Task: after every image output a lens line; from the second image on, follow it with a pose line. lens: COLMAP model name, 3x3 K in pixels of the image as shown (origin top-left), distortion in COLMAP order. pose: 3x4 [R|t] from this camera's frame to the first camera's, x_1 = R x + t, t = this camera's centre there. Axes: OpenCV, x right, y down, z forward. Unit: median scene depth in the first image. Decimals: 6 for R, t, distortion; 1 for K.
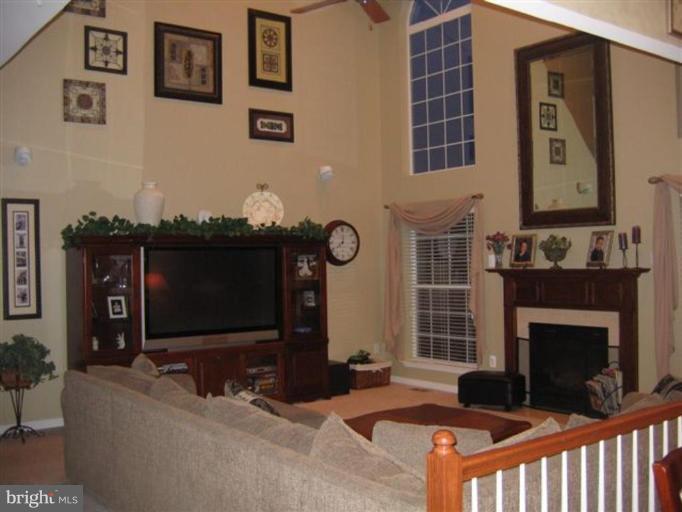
lens RADIAL K [[737.7, 0, 341.0], [0, 737.7, 256.0], [0, 0, 1]] dist [-0.117603, 0.049794]
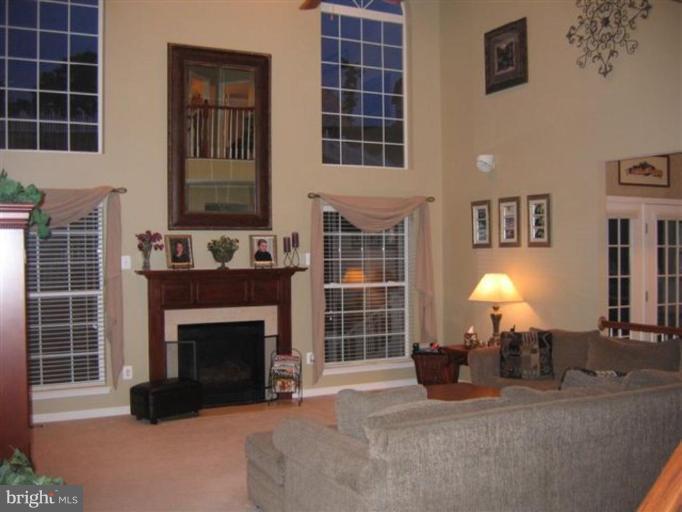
lens RADIAL K [[588.5, 0, 341.0], [0, 588.5, 256.0], [0, 0, 1]] dist [-0.060544, 0.007073]
pose [[0.262398, 0.013371, 0.964867, -0.470629], [0.001597, 0.999897, -0.014291, 0.010866], [-0.964958, 0.005291, 0.262350, 0.616462]]
